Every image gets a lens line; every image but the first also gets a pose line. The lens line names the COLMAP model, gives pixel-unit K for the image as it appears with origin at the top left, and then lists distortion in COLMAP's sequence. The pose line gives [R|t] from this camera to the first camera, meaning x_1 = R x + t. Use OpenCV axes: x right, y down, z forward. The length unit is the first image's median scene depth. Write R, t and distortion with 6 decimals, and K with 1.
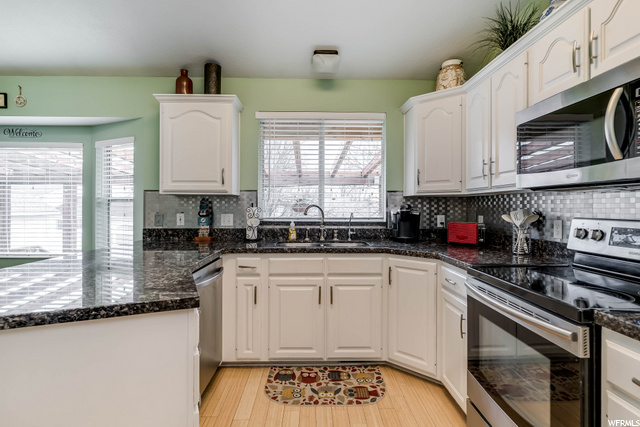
lens RADIAL K [[334.6, 0, 317.8], [0, 334.6, 205.2], [0, 0, 1]] dist [0.000107, -0.000081]
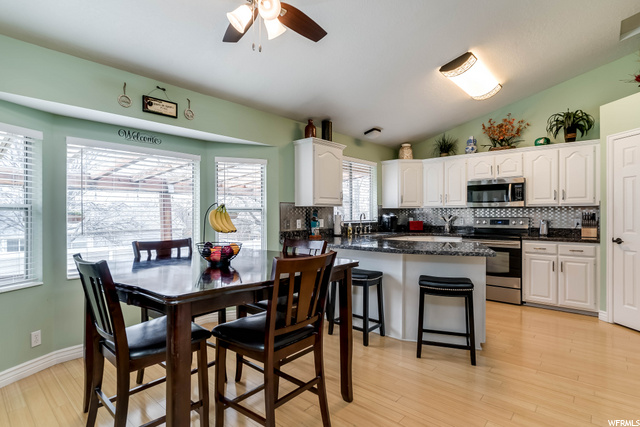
lens RADIAL K [[326.8, 0, 317.5], [0, 326.8, 213.5], [0, 0, 1]] dist [0.000324, -0.000565]
pose [[0.675009, -0.004412, 0.737796, -1.382624], [0.003272, 0.999990, 0.002987, -0.004668], [-0.737802, 0.000397, 0.675017, 0.024131]]
